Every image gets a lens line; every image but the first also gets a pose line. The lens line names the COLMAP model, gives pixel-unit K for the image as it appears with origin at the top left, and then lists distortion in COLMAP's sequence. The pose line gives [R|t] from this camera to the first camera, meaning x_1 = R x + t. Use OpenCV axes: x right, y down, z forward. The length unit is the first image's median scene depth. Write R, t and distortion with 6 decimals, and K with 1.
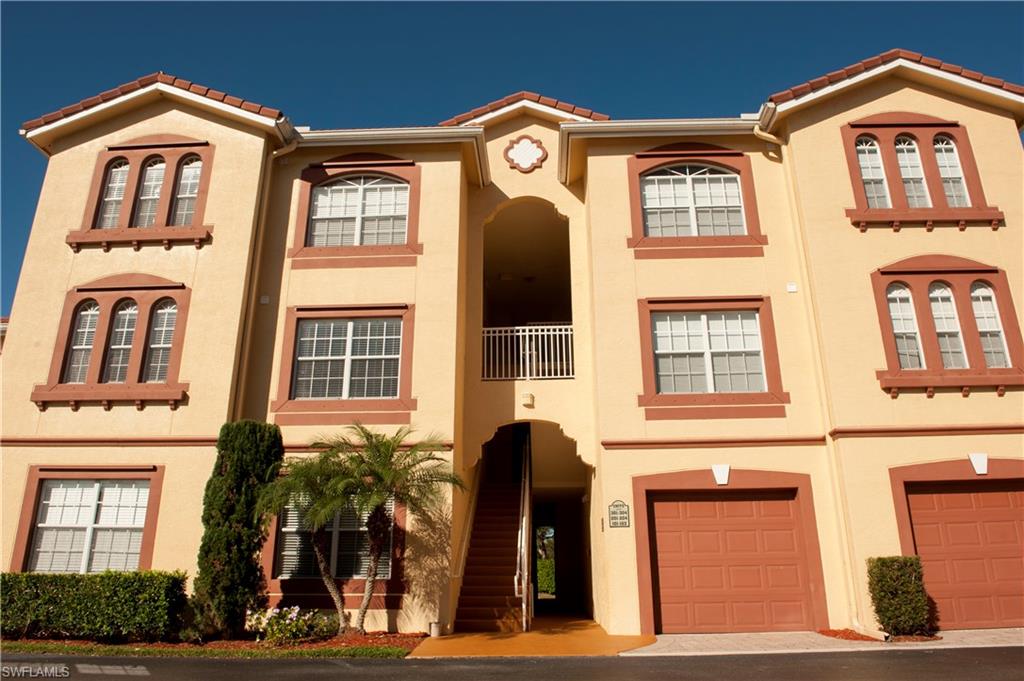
lens RADIAL K [[842.9, 0, 512.2], [0, 842.9, 213.4], [0, 0, 1]] dist [-0.063771, 0.000574]
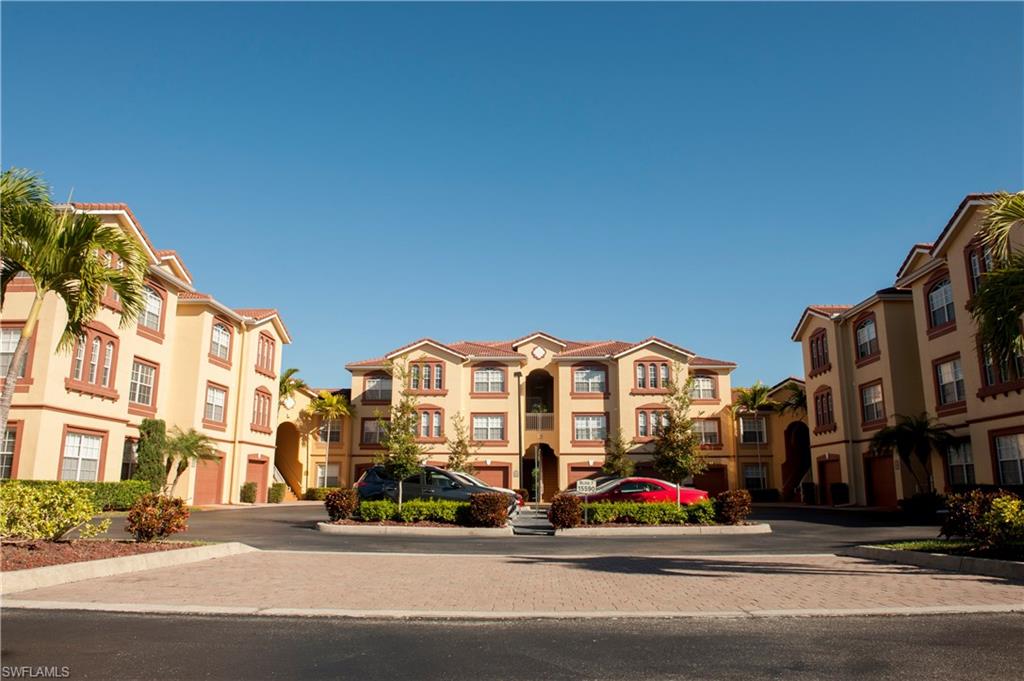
lens RADIAL K [[685.0, 0, 512.0], [0, 685.0, 348.9], [0, 0, 1]] dist [0.004848, -0.005707]
pose [[-0.016873, 0.210035, 0.977548, -1.926341], [-0.415979, 0.887583, -0.197885, 0.048616], [-0.909218, -0.409978, 0.072394, 0.067649]]
